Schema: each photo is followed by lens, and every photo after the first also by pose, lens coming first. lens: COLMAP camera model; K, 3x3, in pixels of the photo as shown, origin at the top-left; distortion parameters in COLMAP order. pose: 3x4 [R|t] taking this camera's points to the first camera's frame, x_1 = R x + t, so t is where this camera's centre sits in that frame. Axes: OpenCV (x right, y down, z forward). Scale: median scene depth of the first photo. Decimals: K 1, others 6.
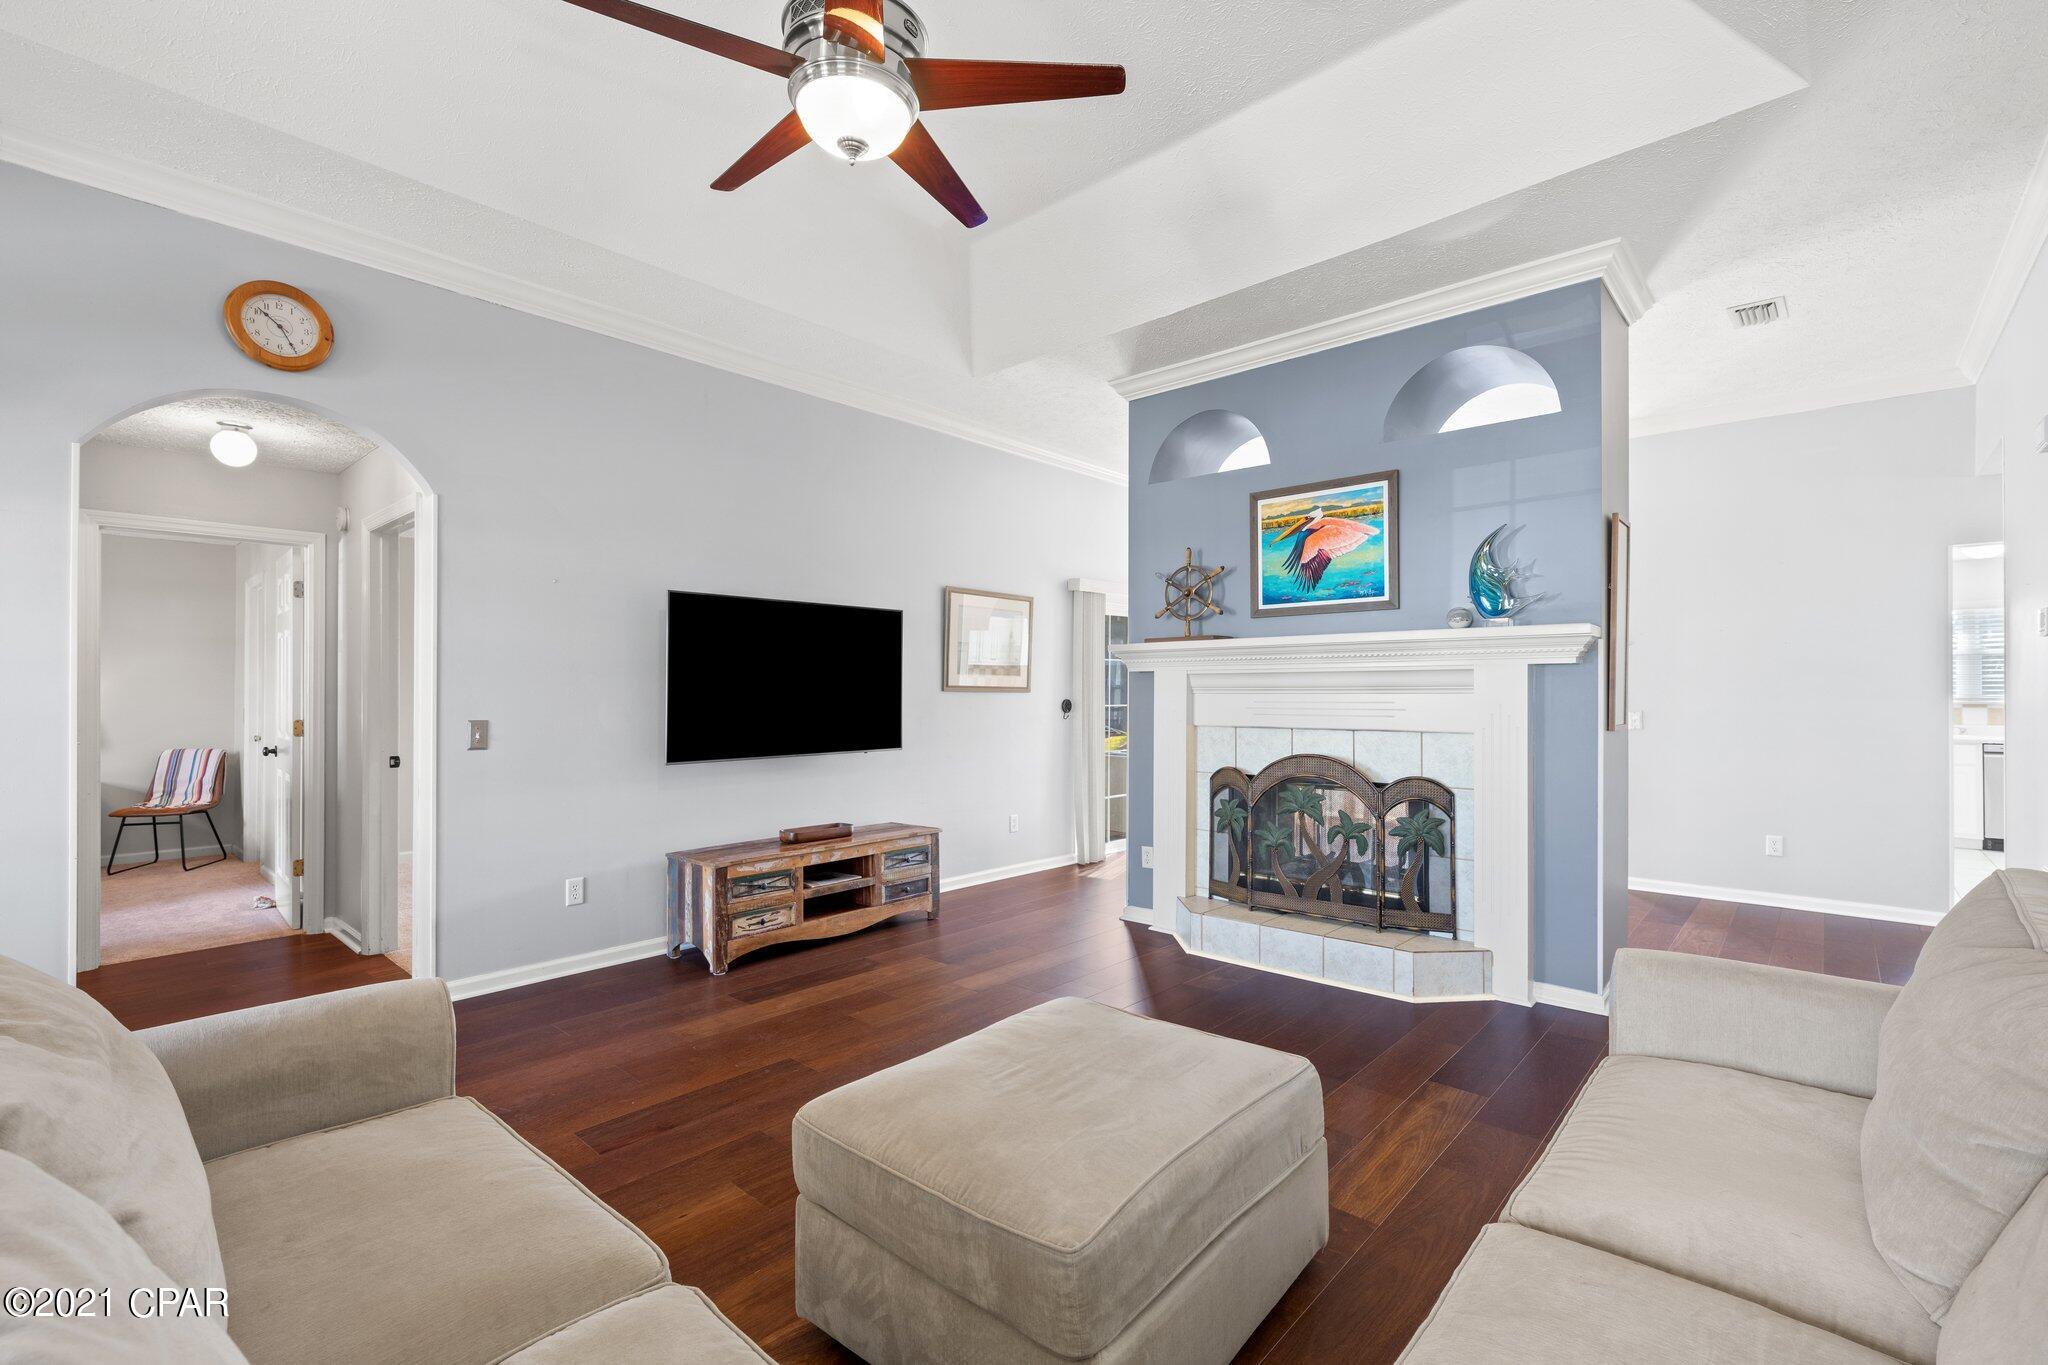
lens RADIAL K [[897.4, 0, 1031.9], [0, 897.4, 685.4], [0, 0, 1]] dist [0.001193, 0.000338]
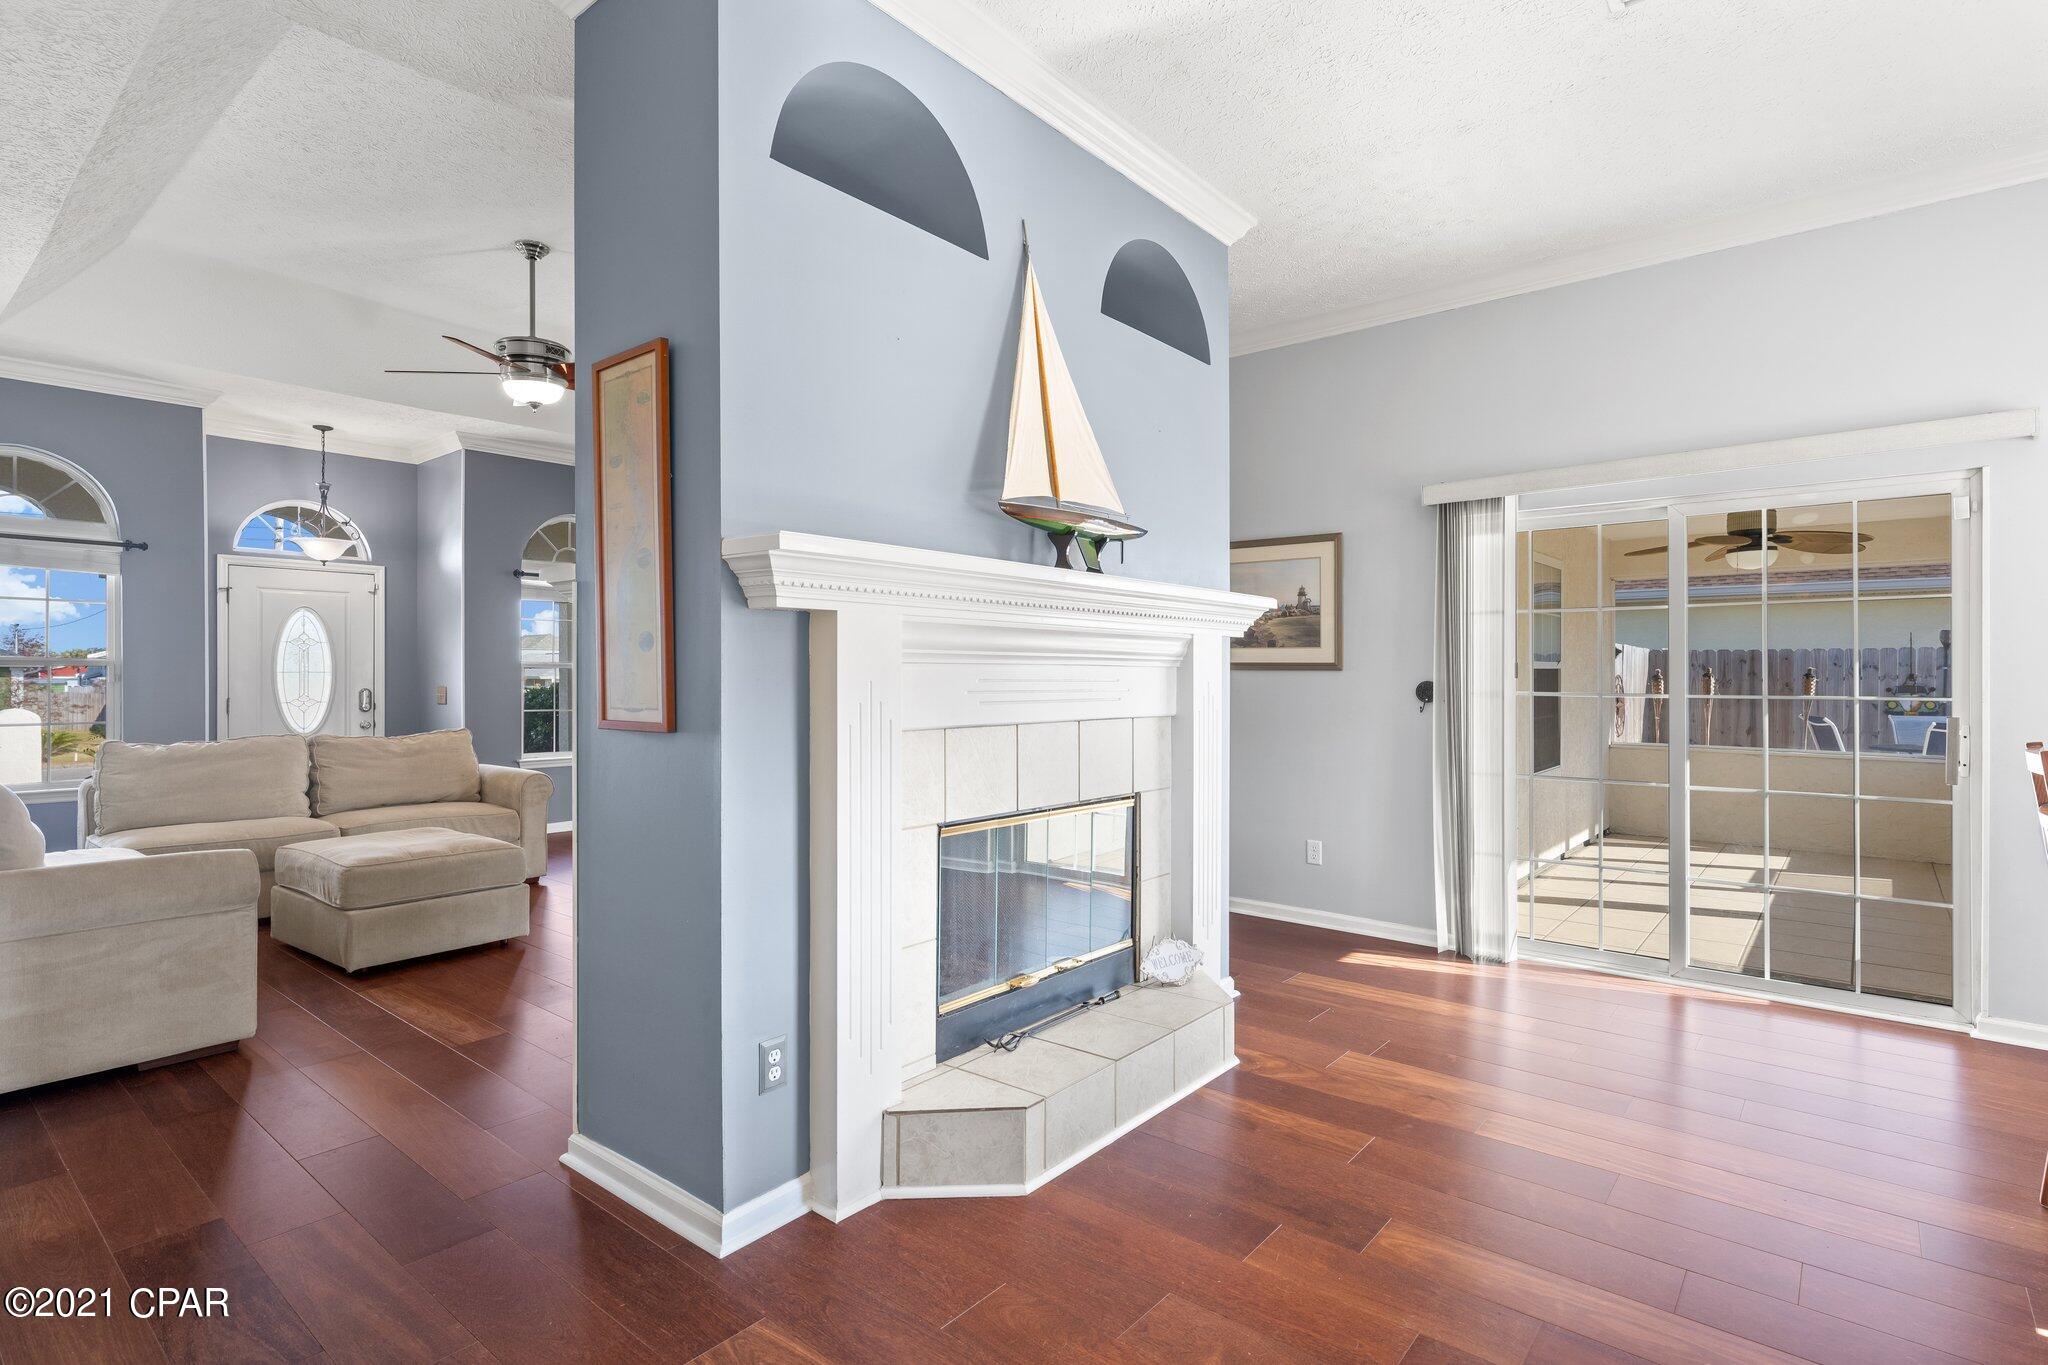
lens RADIAL K [[1015.9, 0, 1026.4], [0, 1015.9, 678.1], [0, 0, 1]] dist [0.003420, 0.000536]
pose [[0.038675, 0.003233, -0.999247, 1.403102], [0.009334, 0.999950, 0.003596, 0.016782], [0.999208, -0.009466, 0.038643, 1.266510]]
